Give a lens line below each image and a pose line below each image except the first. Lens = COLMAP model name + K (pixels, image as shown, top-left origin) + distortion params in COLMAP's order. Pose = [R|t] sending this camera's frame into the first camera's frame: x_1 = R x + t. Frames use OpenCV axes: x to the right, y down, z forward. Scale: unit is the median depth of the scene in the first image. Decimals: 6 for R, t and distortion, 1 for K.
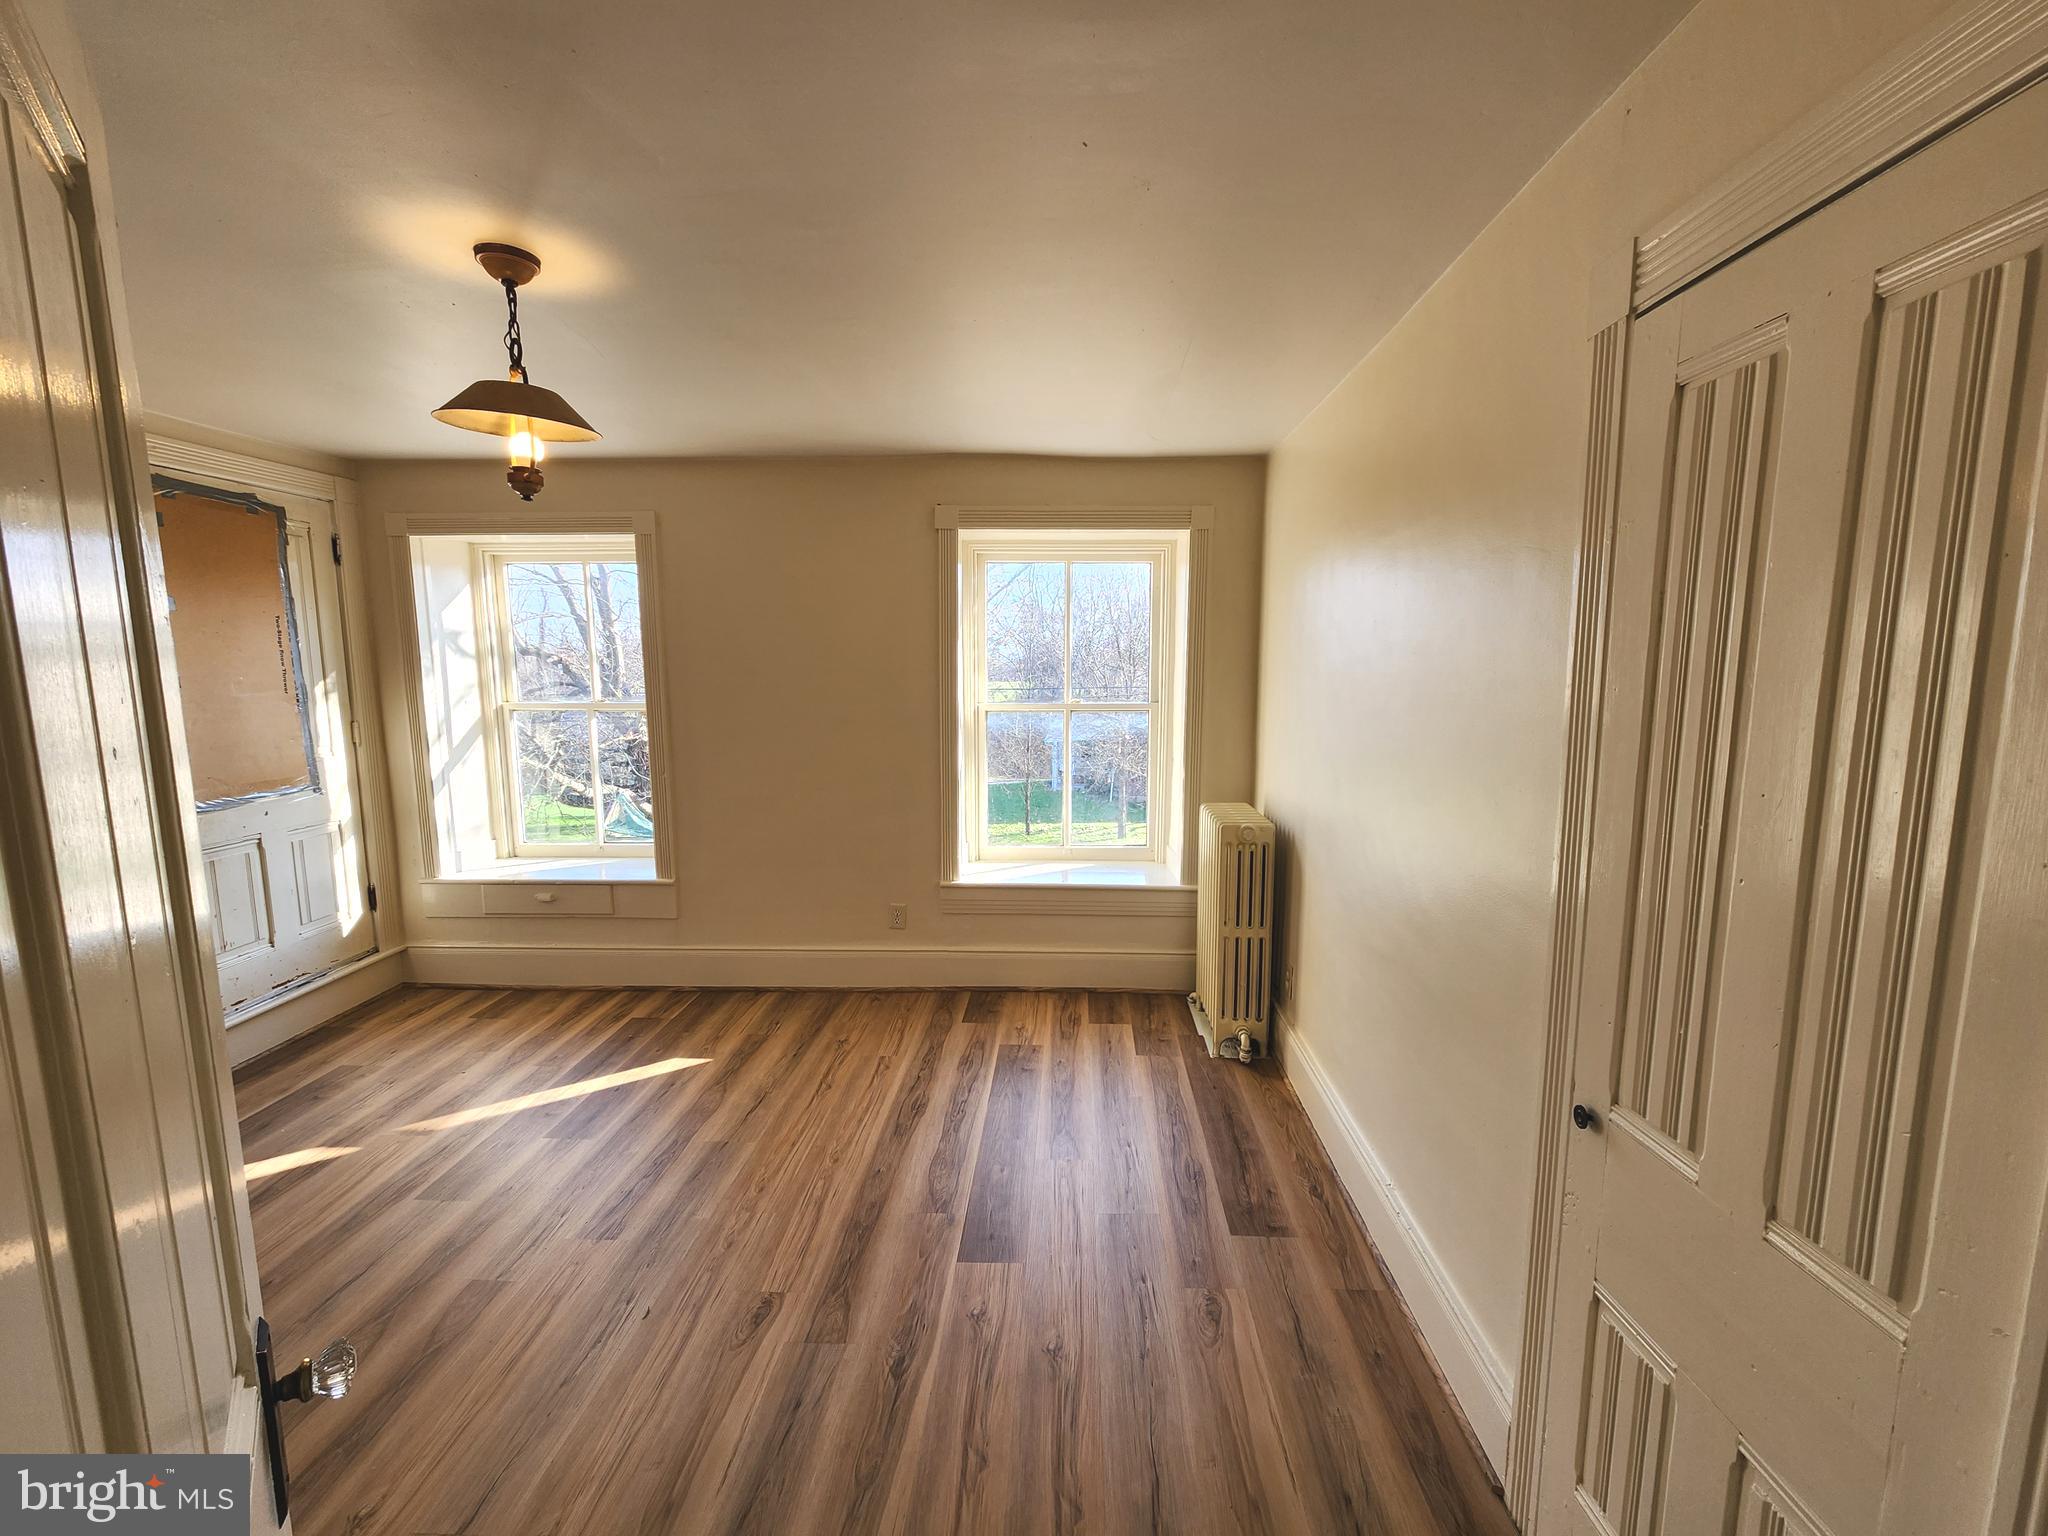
lens RADIAL K [[833.4, 0, 1026.8], [0, 833.4, 764.7], [0, 0, 1]] dist [0.000184, 0.000393]
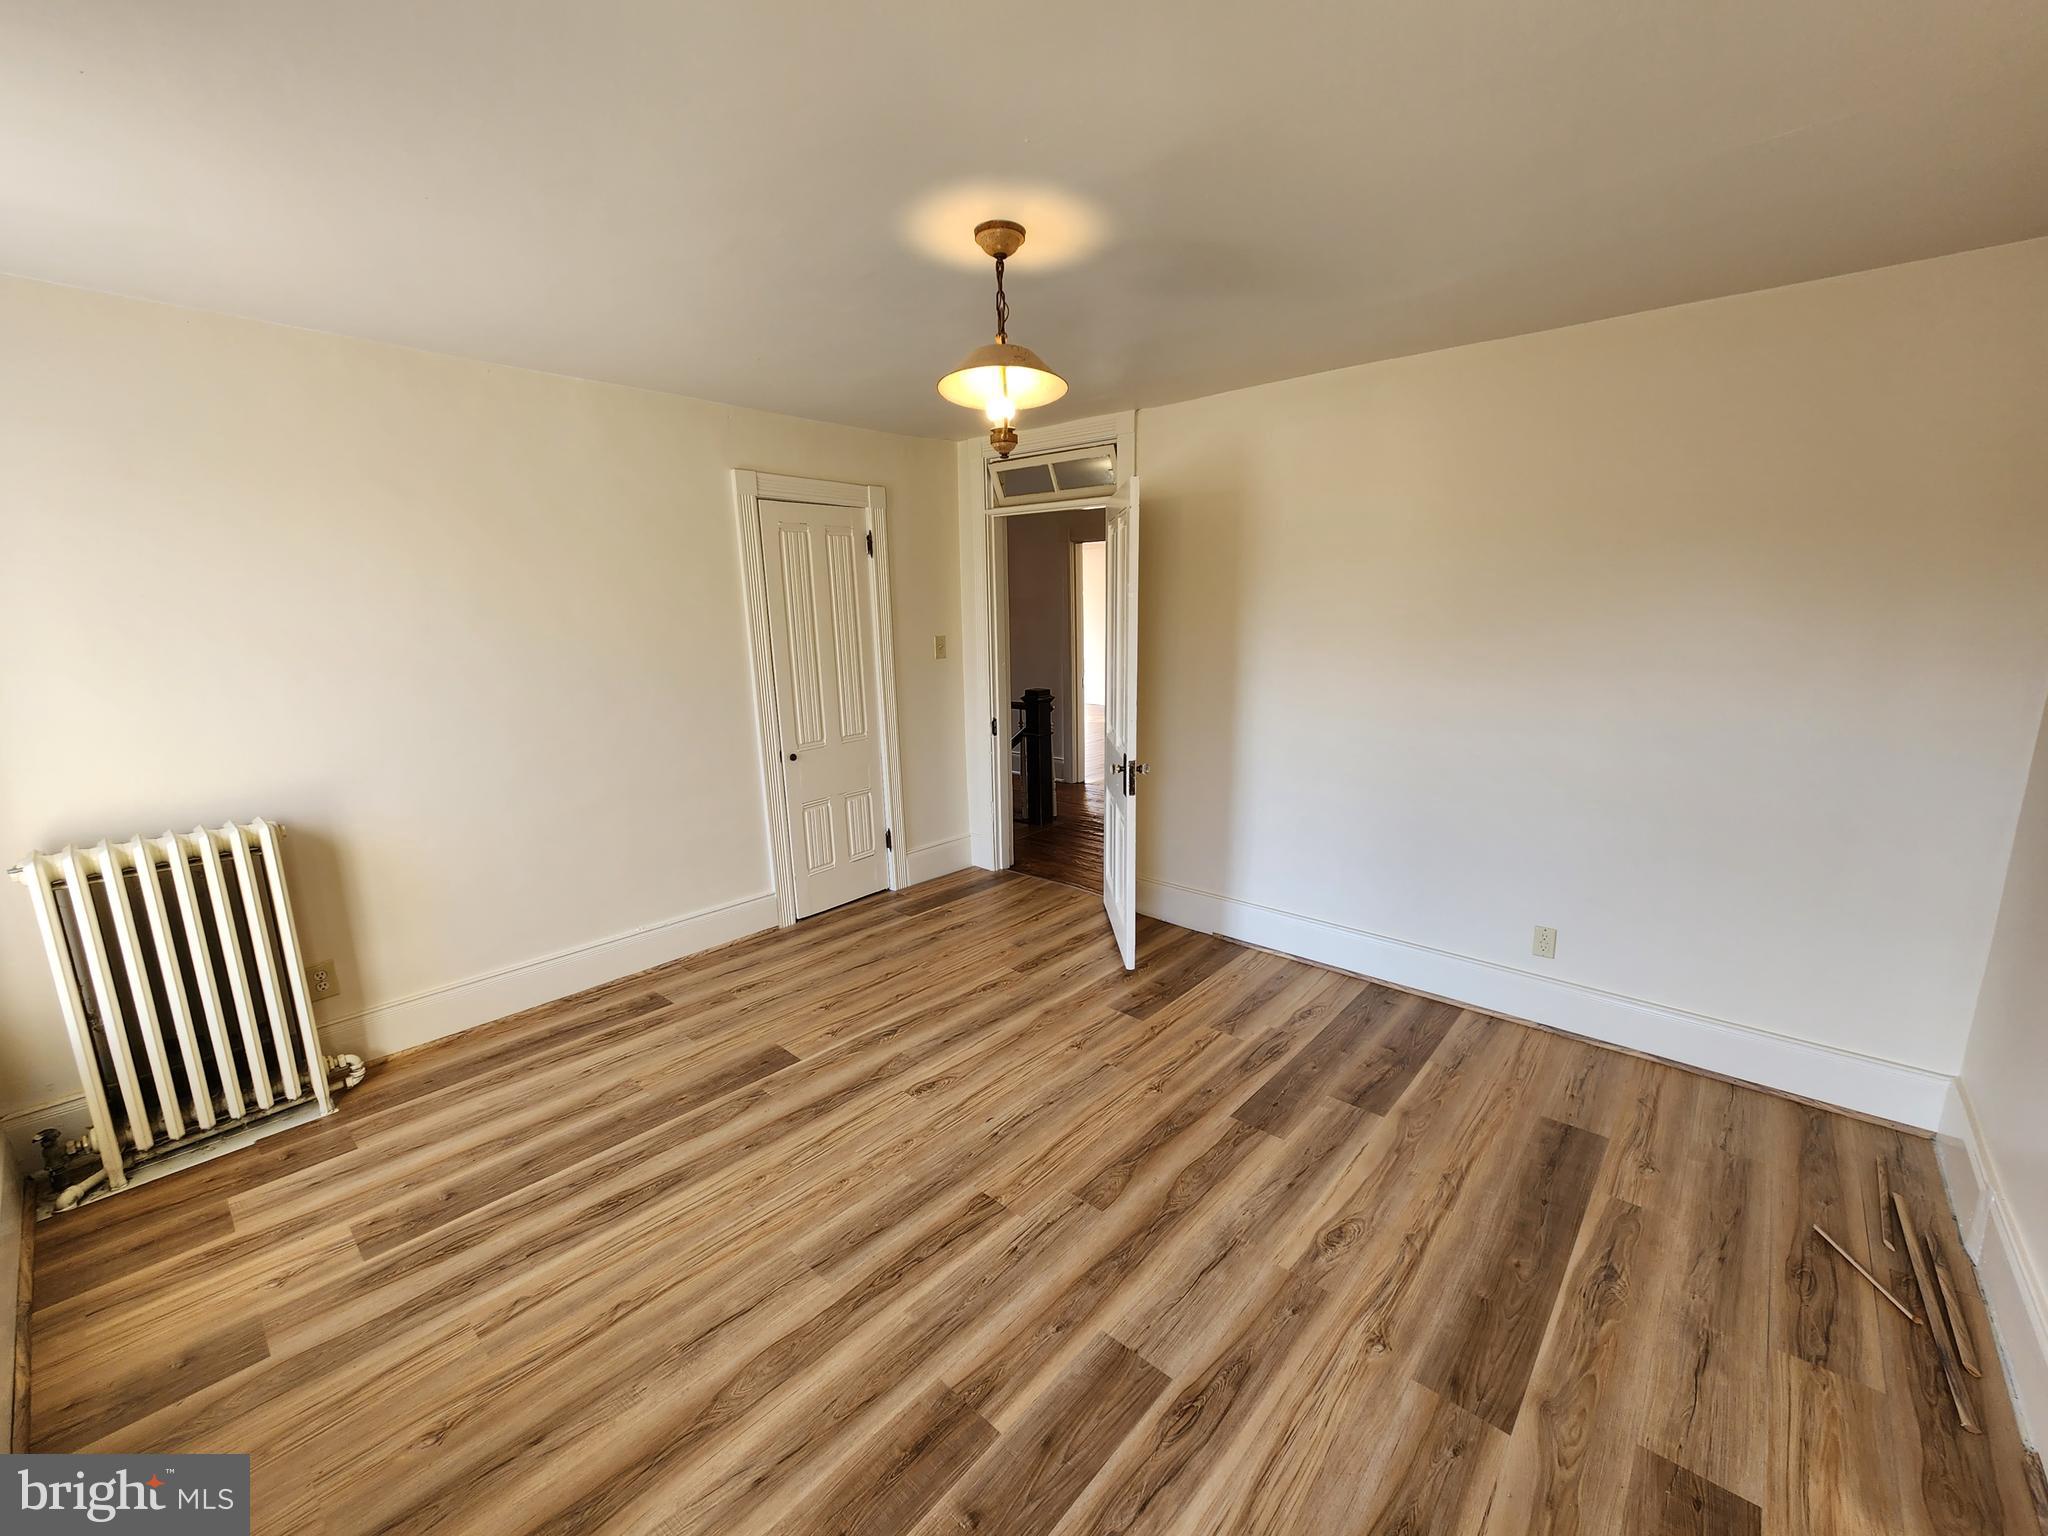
lens RADIAL K [[833.4, 0, 1023.2], [0, 833.4, 772.4], [0, 0, 1]] dist [0.000184, 0.000393]
pose [[-0.775558, -0.110402, 0.621547, -0.991049], [0.094797, 0.953056, 0.287573, -0.171900], [-0.624118, 0.281950, -0.728685, 1.406107]]
